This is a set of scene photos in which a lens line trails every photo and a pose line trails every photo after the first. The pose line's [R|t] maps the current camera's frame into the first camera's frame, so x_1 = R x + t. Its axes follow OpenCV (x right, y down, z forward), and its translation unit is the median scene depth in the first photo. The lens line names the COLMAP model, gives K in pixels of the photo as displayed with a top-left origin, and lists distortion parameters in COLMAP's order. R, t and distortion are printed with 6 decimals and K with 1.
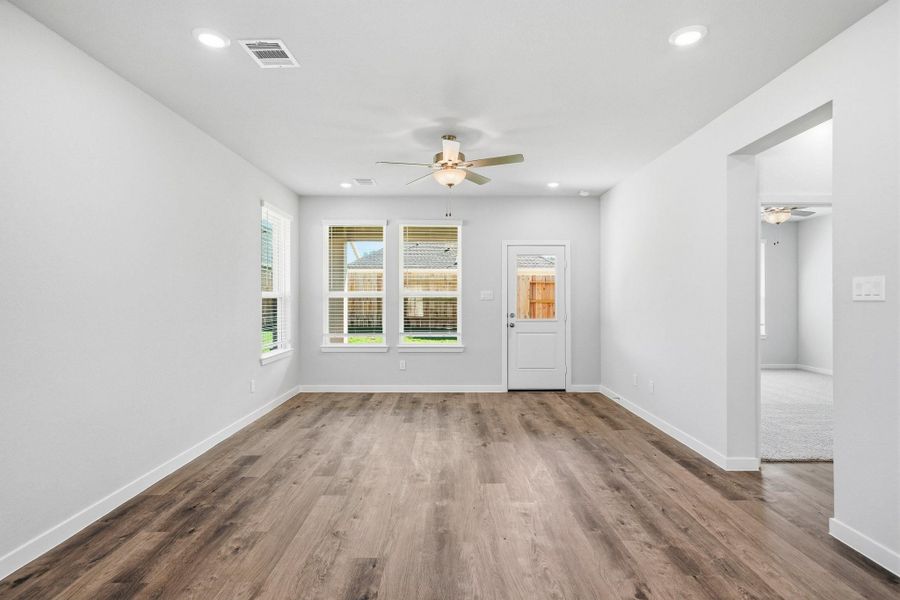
lens RADIAL K [[436.9, 0, 449.4], [0, 436.9, 301.3], [0, 0, 1]] dist [0.005333, 0.000542]
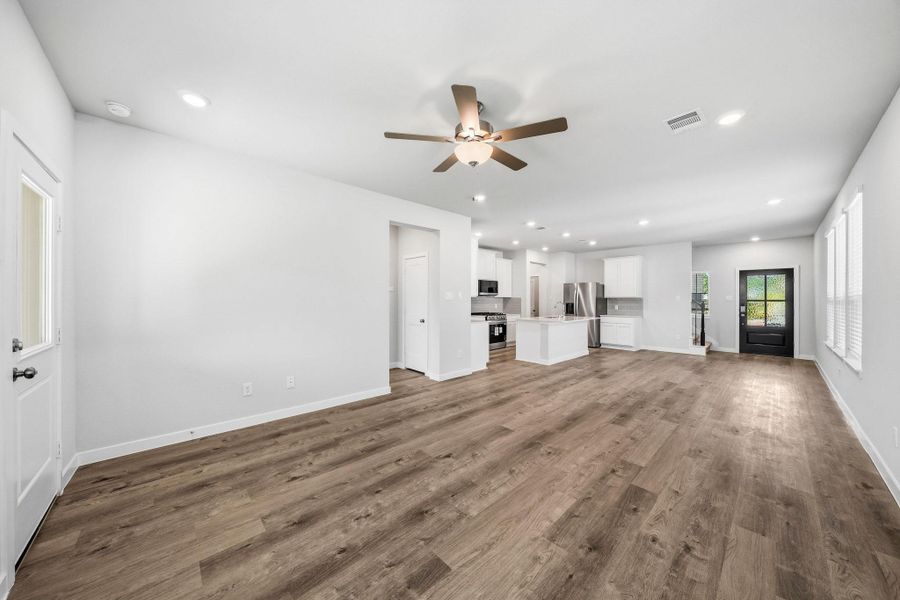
lens RADIAL K [[304.7, 0, 451.1], [0, 304.7, 300.4], [0, 0, 1]] dist [-0.005068, 0.000507]
pose [[-0.679892, -0.002890, 0.733306, -0.352642], [0.001789, 0.999983, 0.005600, -0.004018], [-0.733310, 0.005119, -0.679875, 1.269505]]
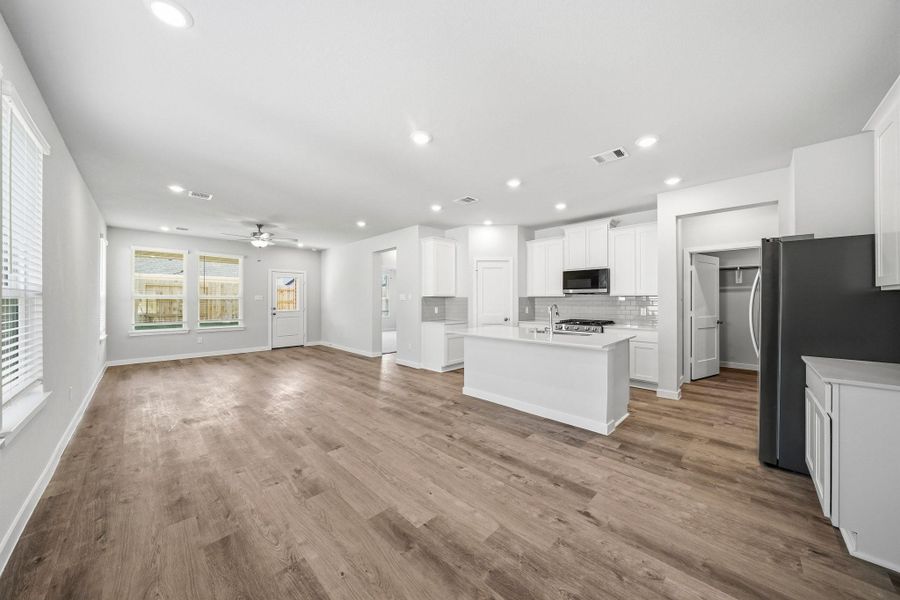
lens RADIAL K [[304.7, 0, 446.8], [0, 304.7, 299.0], [0, 0, 1]] dist [-0.005068, 0.000507]
pose [[0.706858, 0.004301, 0.707343, -0.363170], [0.003397, 0.999949, -0.009475, 0.007345], [-0.707348, 0.009101, 0.706807, -0.636550]]
